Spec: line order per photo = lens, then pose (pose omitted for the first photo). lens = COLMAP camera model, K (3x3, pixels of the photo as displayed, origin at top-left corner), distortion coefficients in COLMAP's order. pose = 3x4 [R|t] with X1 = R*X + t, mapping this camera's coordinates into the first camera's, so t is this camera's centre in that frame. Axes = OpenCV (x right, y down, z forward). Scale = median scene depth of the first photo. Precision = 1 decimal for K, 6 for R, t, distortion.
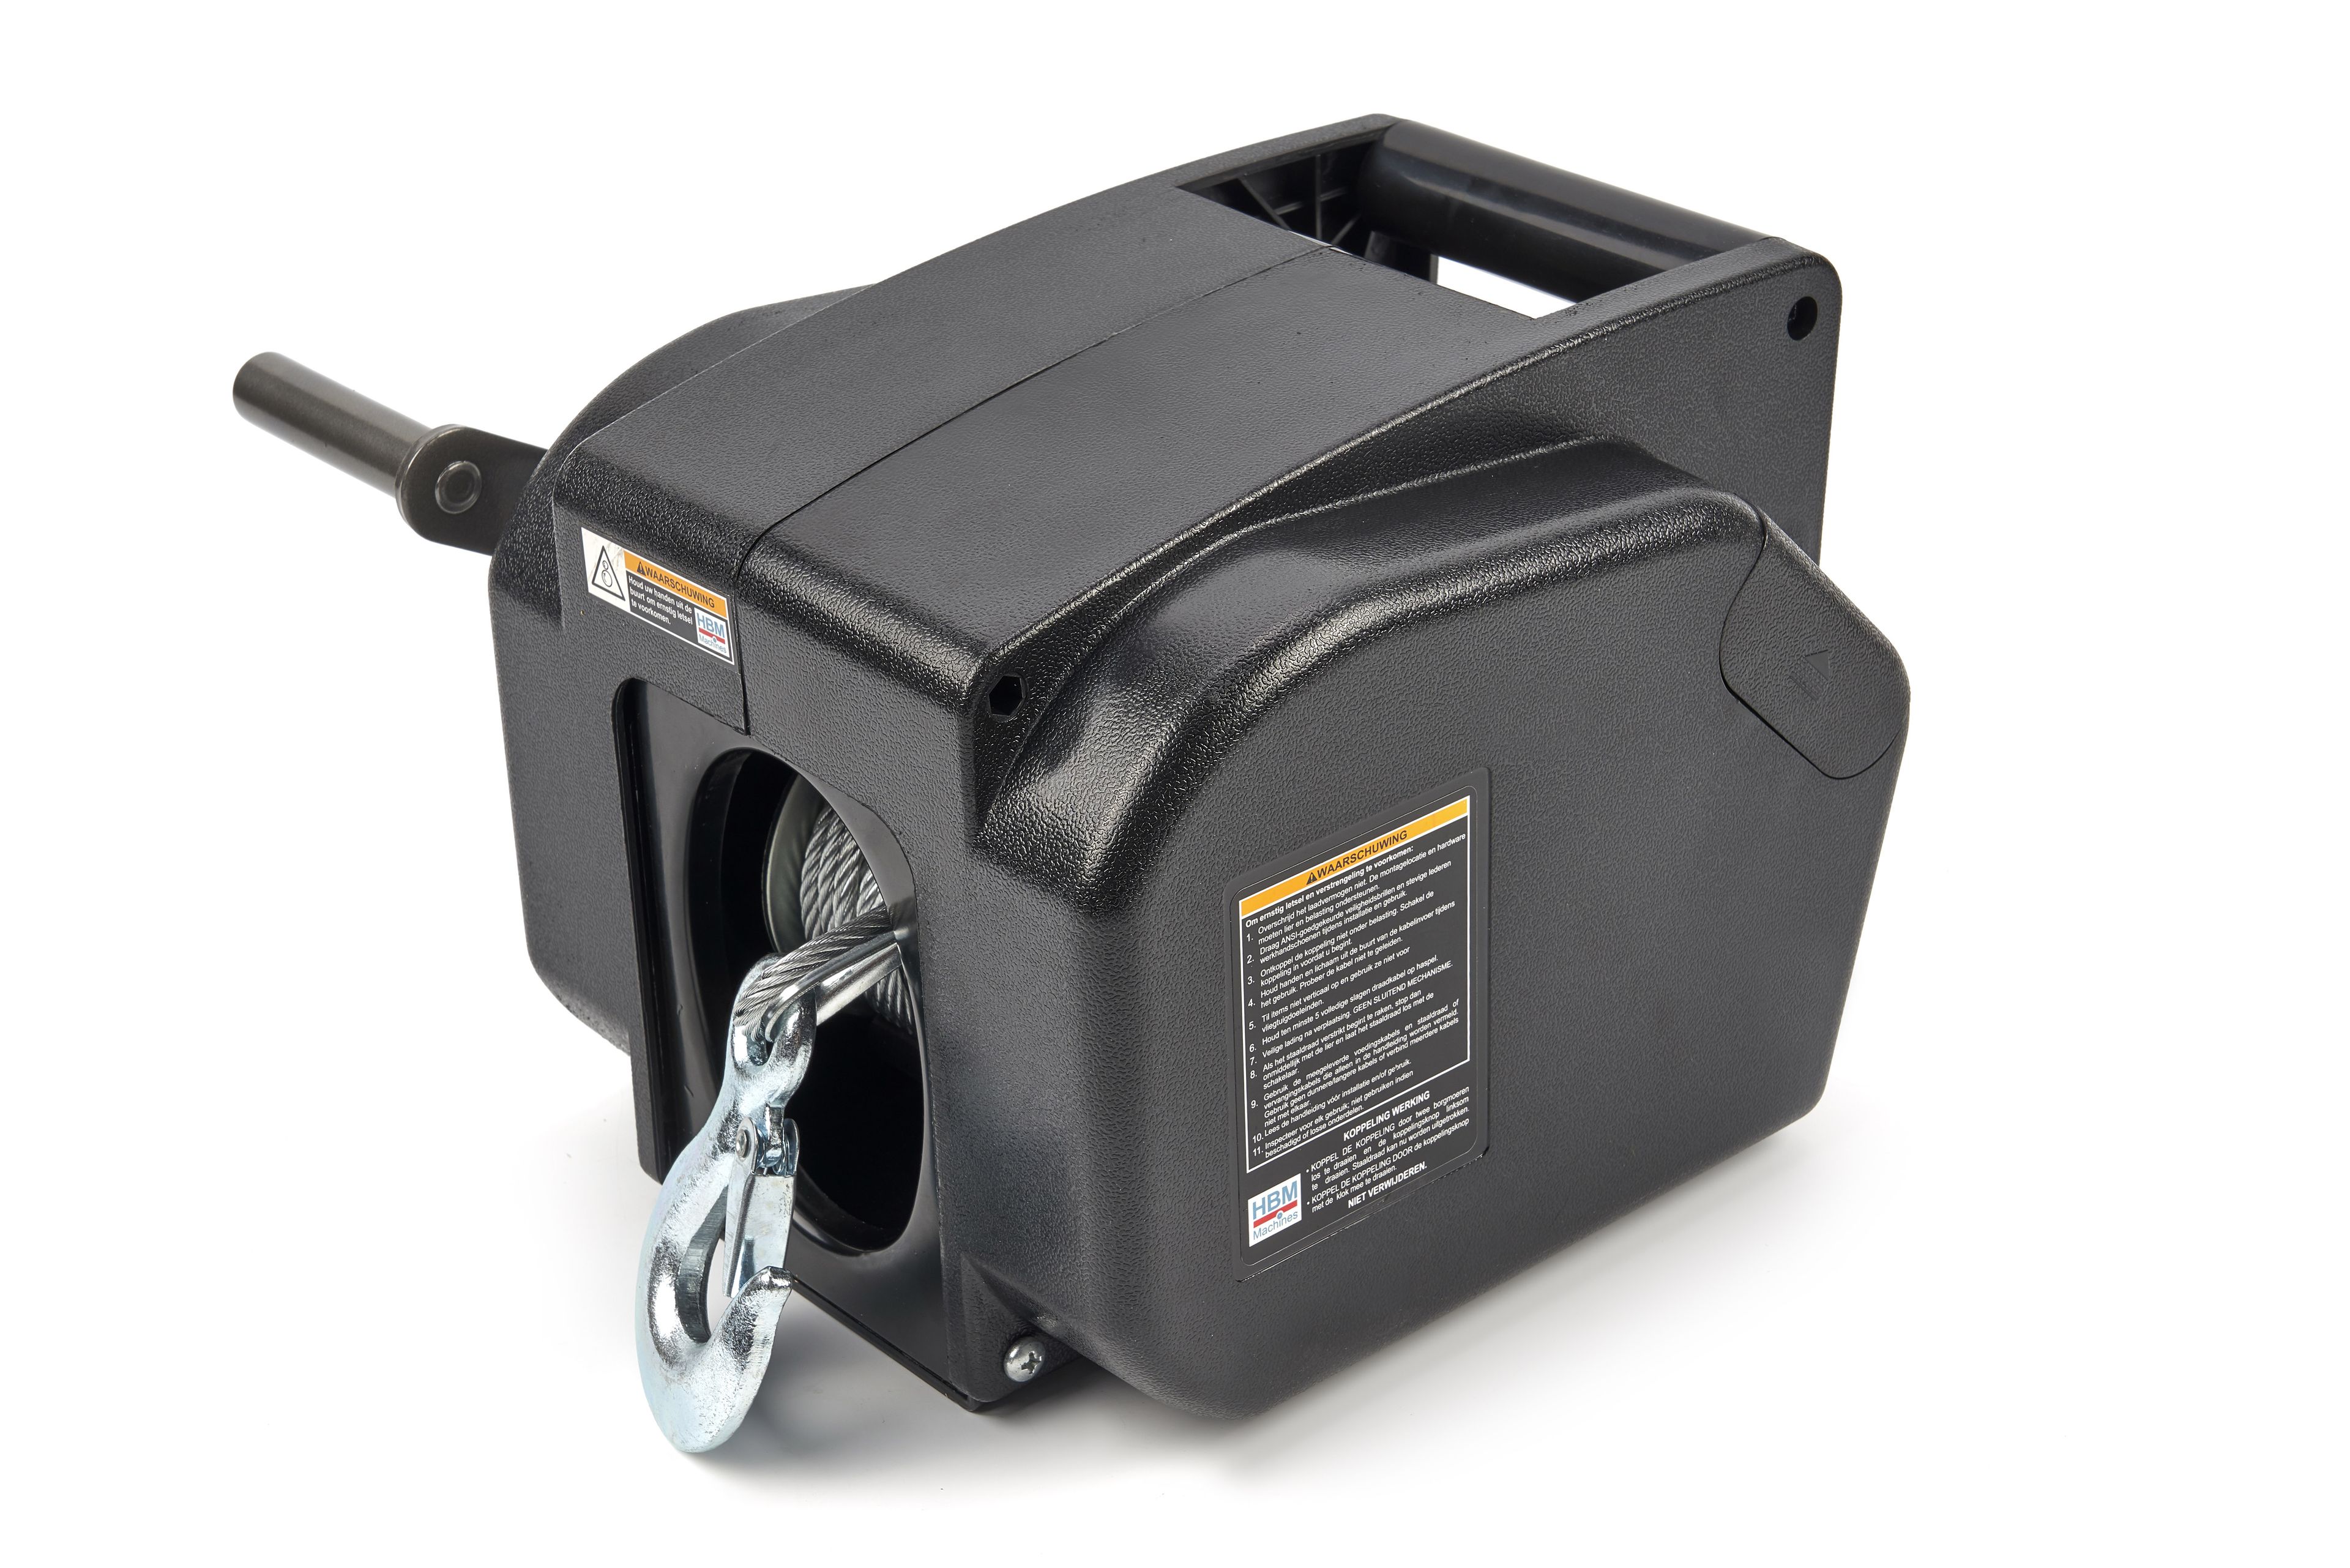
lens RADIAL K [[4142.4, 0, 1177.0], [0, 4142.4, 782.5], [0, 0, 1]] dist [0.032506, 0.000000]
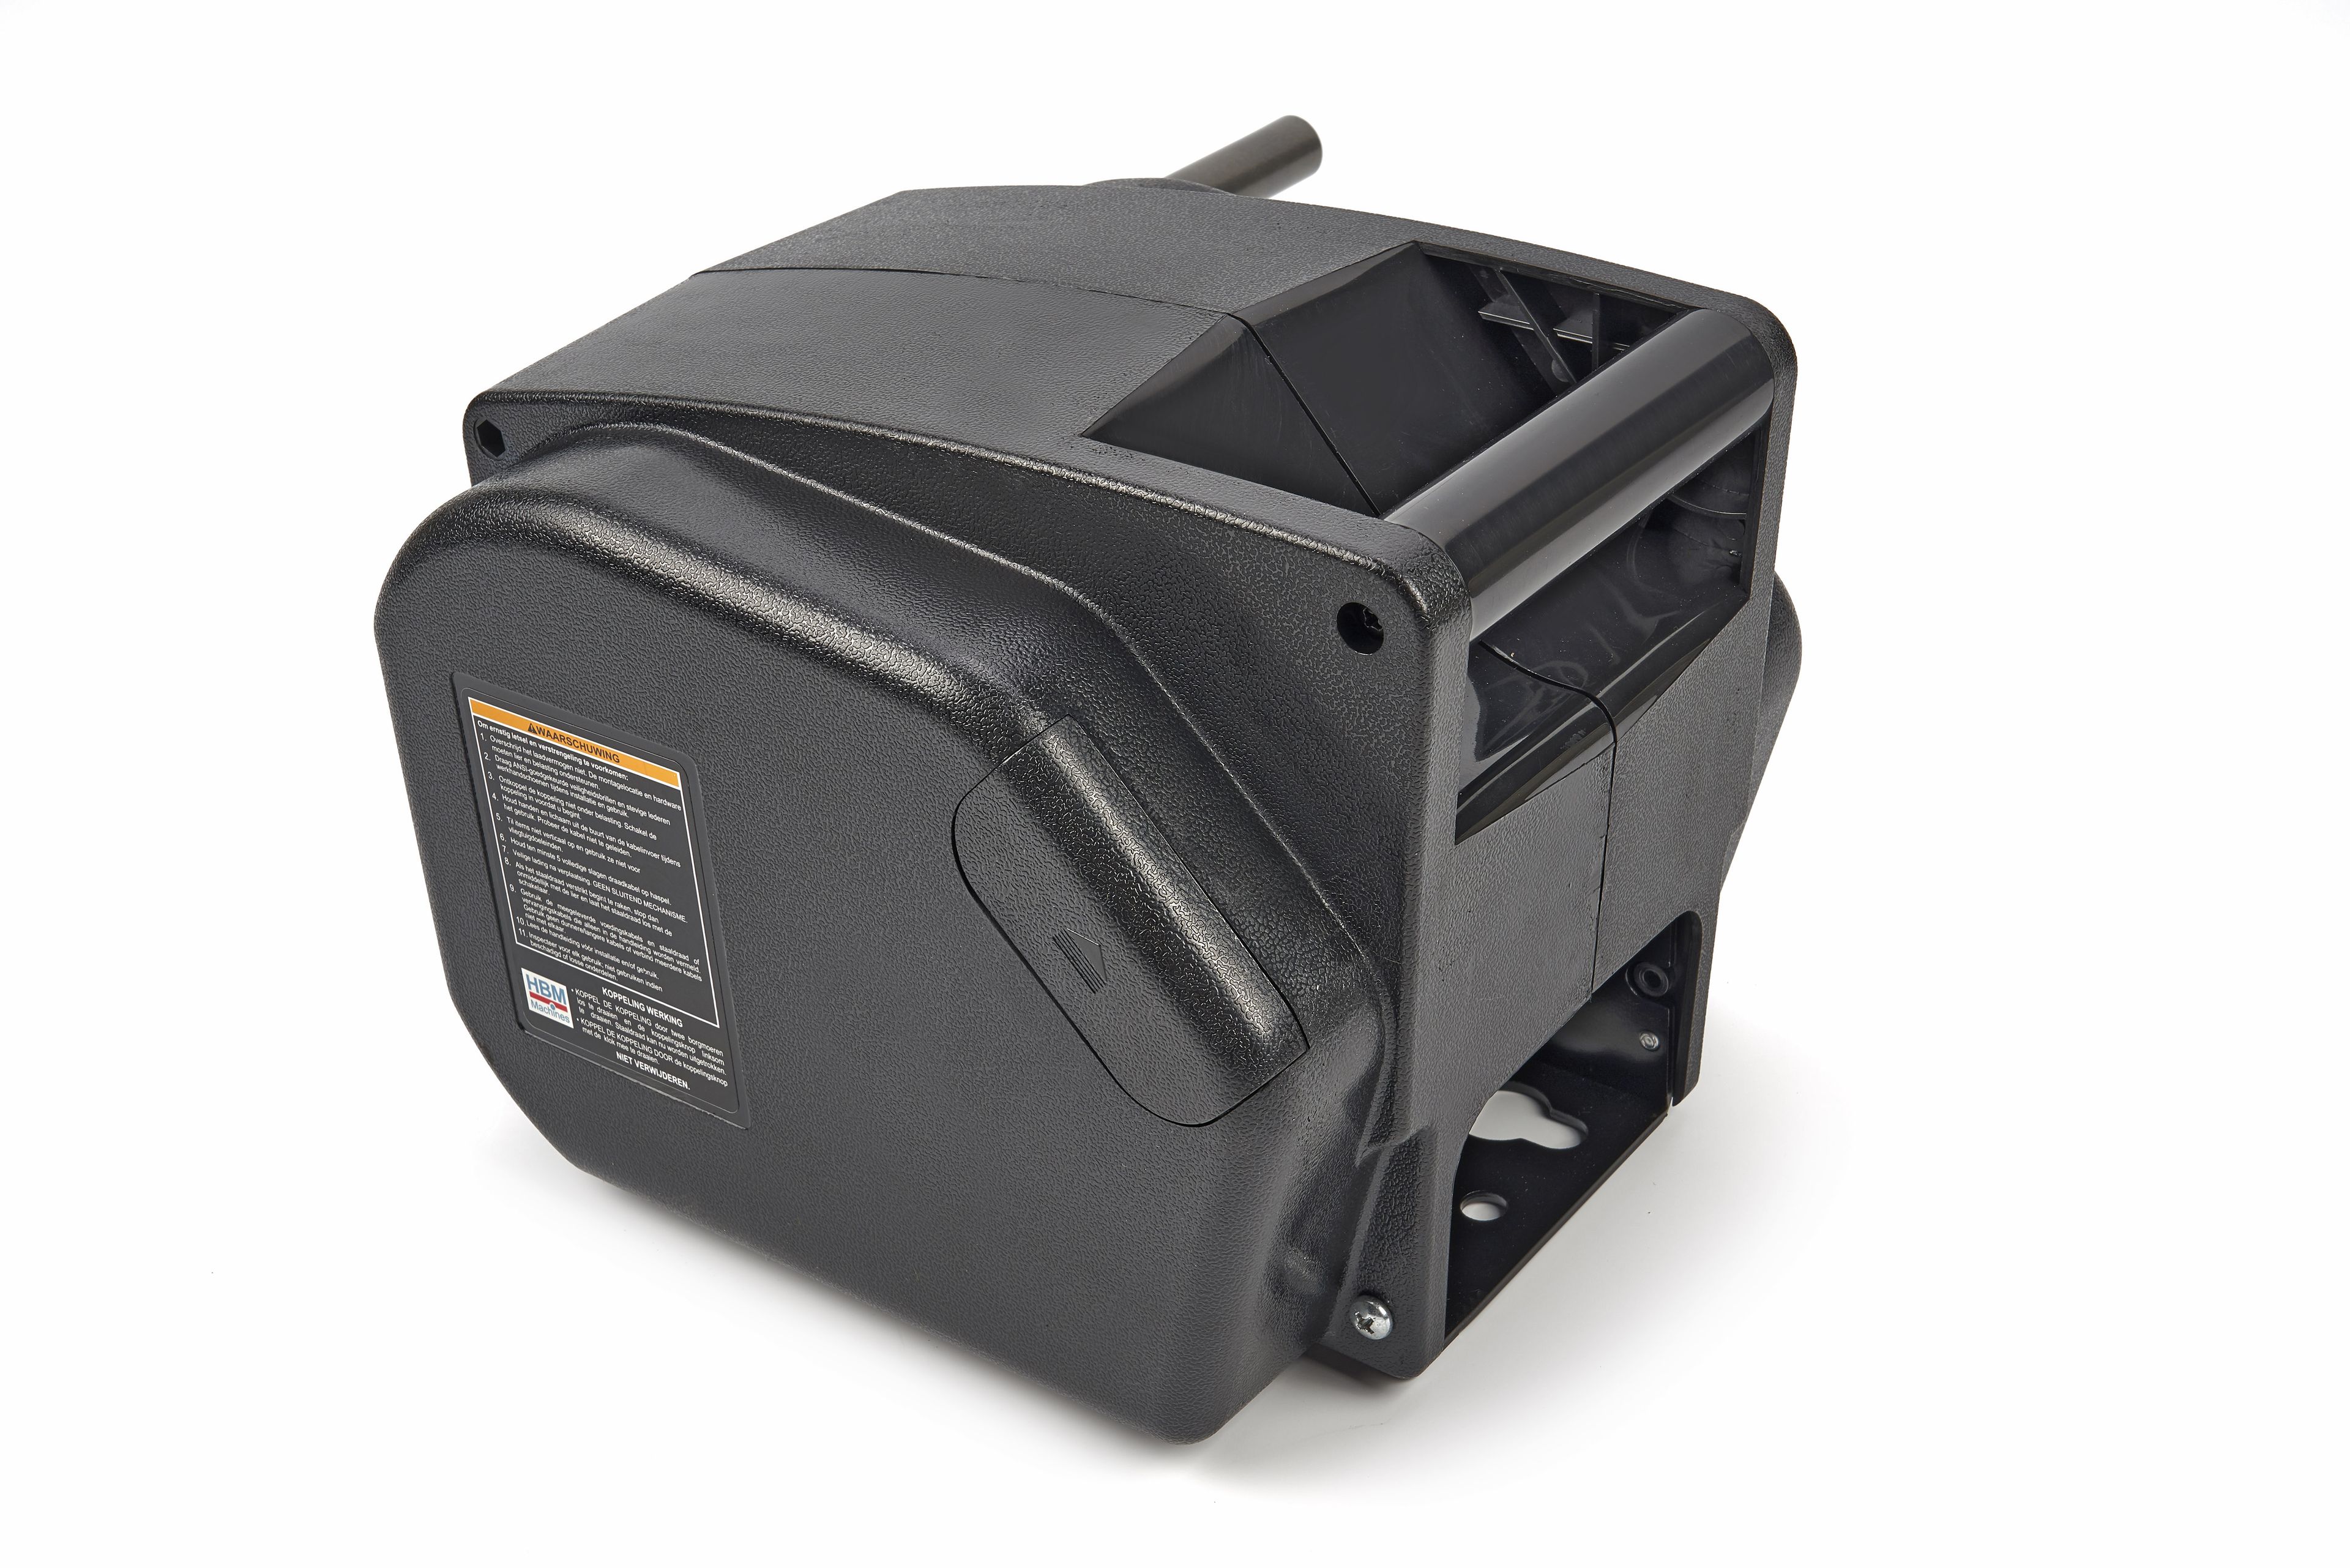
lens RADIAL K [[3149.1, 0, 1178.1], [0, 3149.1, 775.2], [0, 0, 1]] dist [-0.021564, 0.000000]
pose [[0.223085, 0.502307, -0.835417, 0.732261], [-0.408803, 0.826219, 0.387612, -0.339876], [0.884937, 0.255051, 0.389661, 0.807995]]
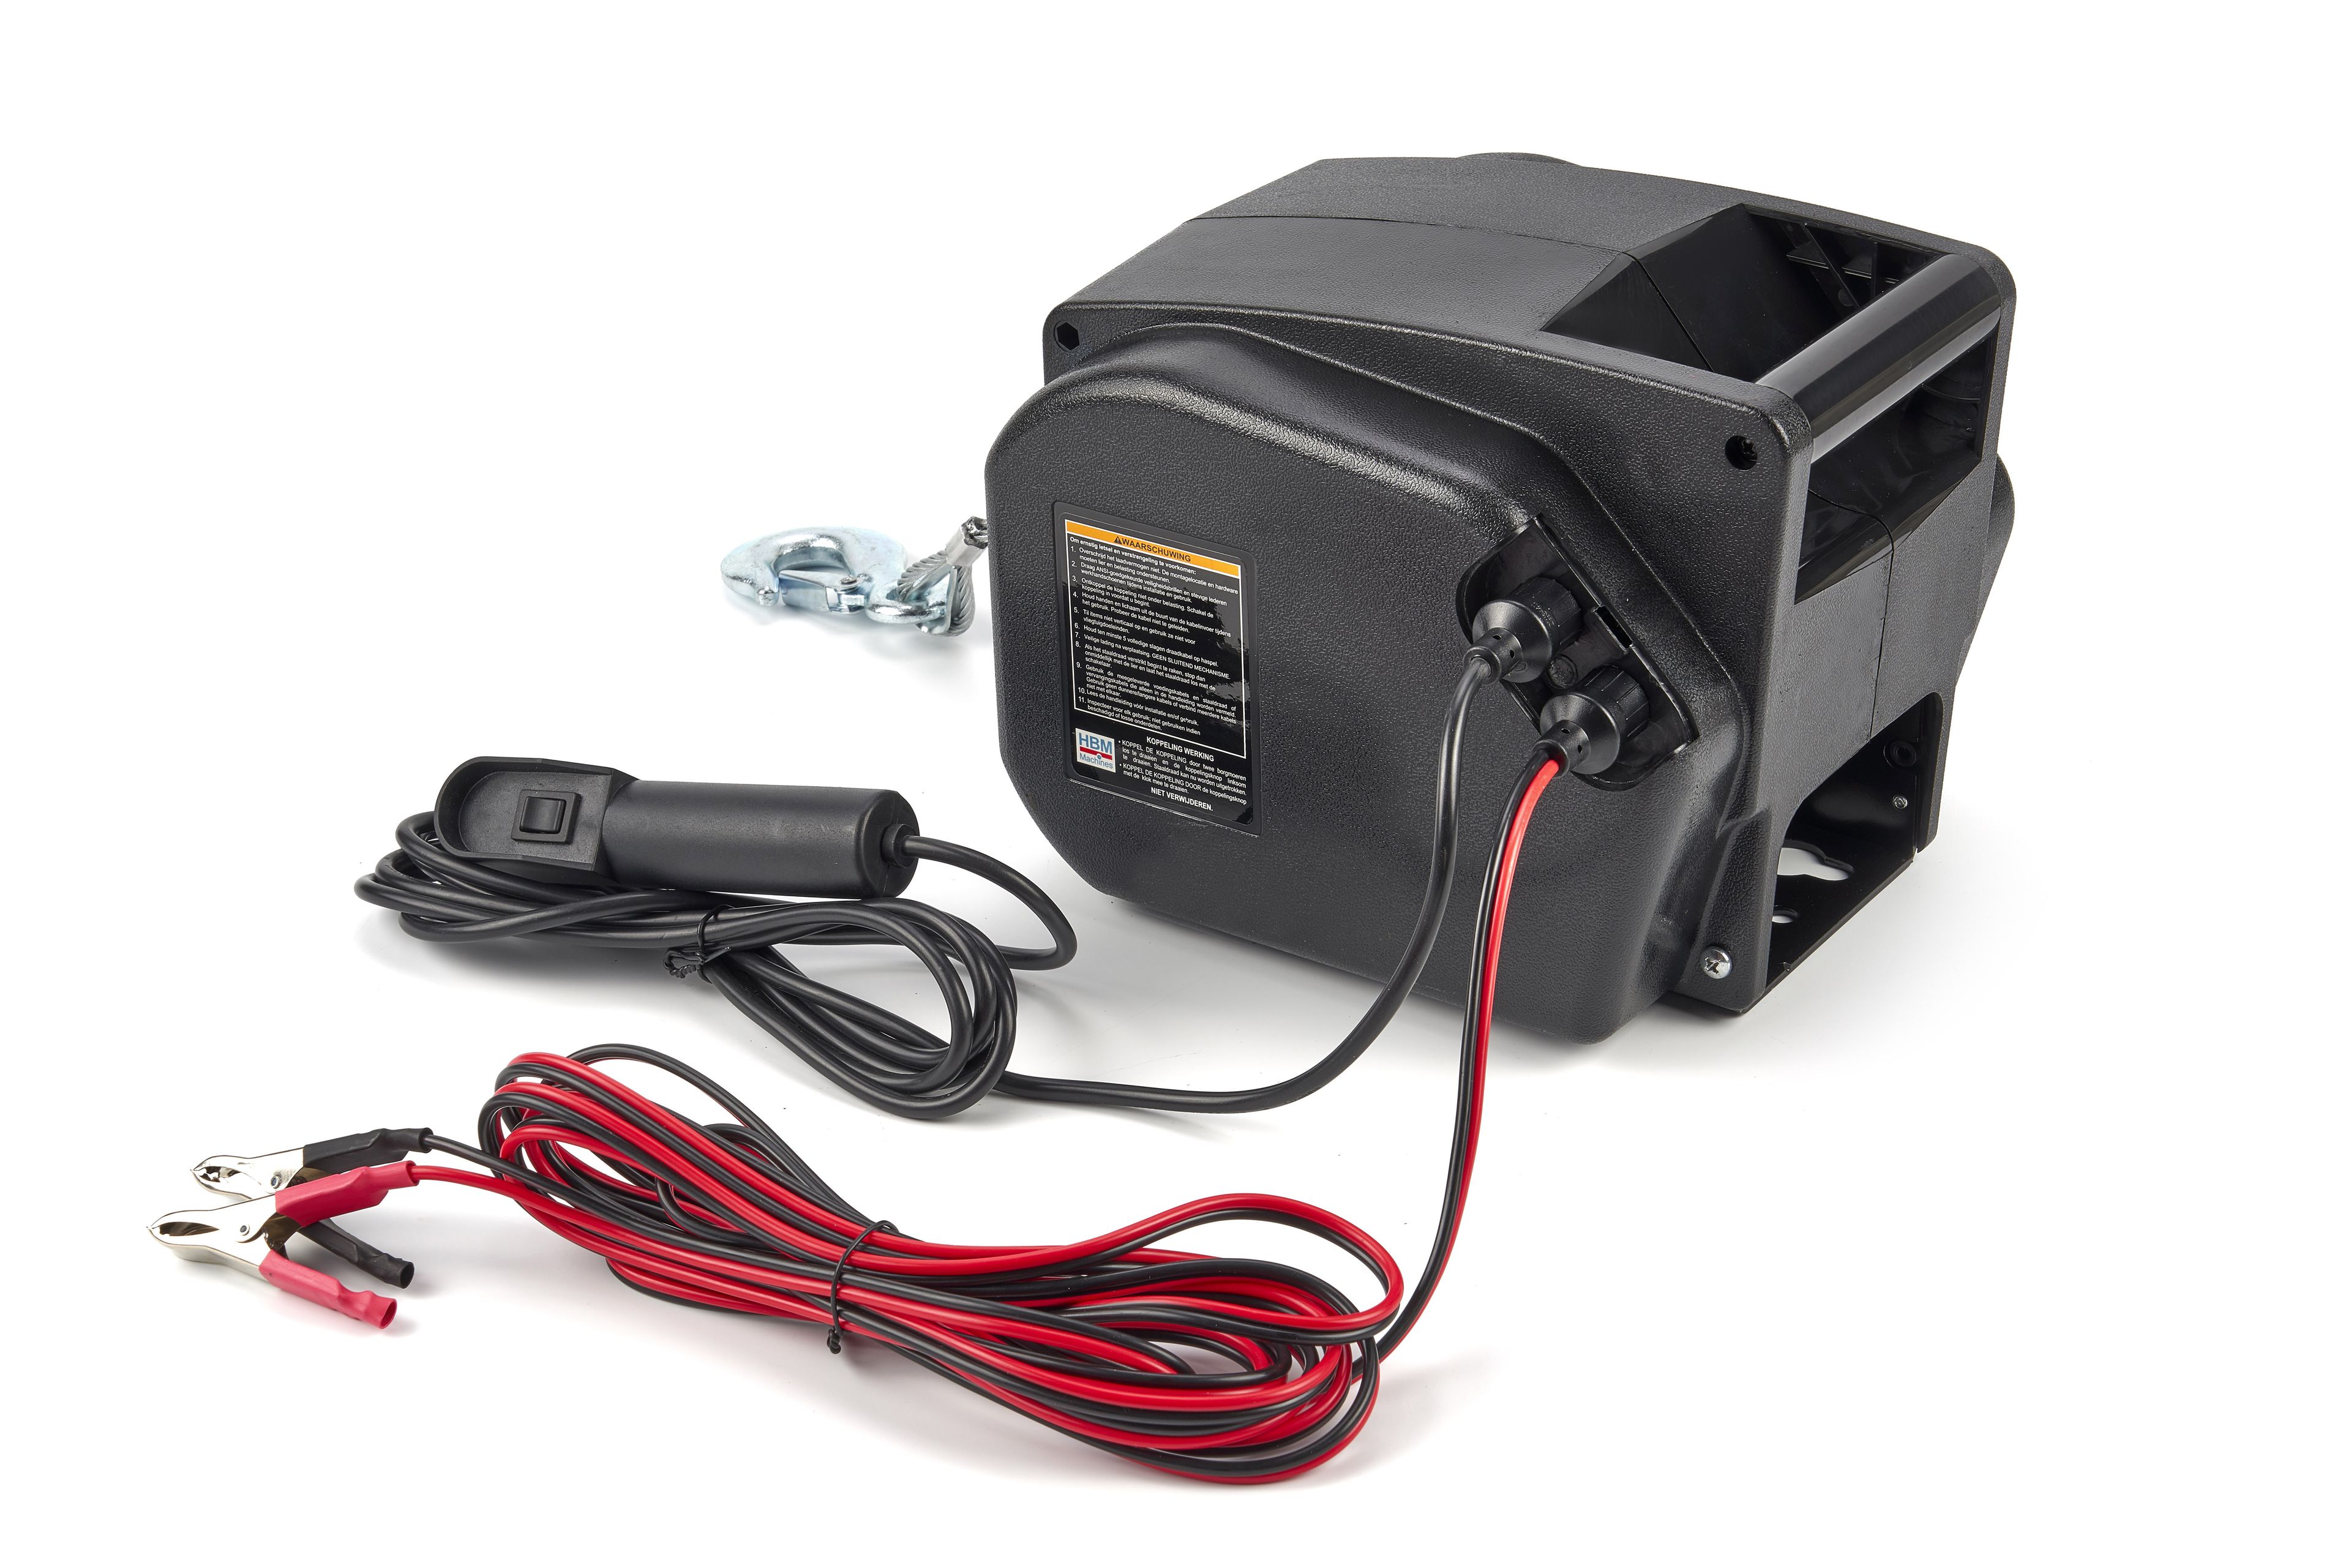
lens RADIAL K [[4643.3, 0, 1183.5], [0, 4643.3, 777.0], [0, 0, 1]] dist [-0.078480, 0.000000]
pose [[0.249365, 0.466685, -0.848541, 1.454903], [-0.429654, 0.838578, 0.334940, -0.462386], [0.867879, 0.281057, 0.409625, 0.346498]]
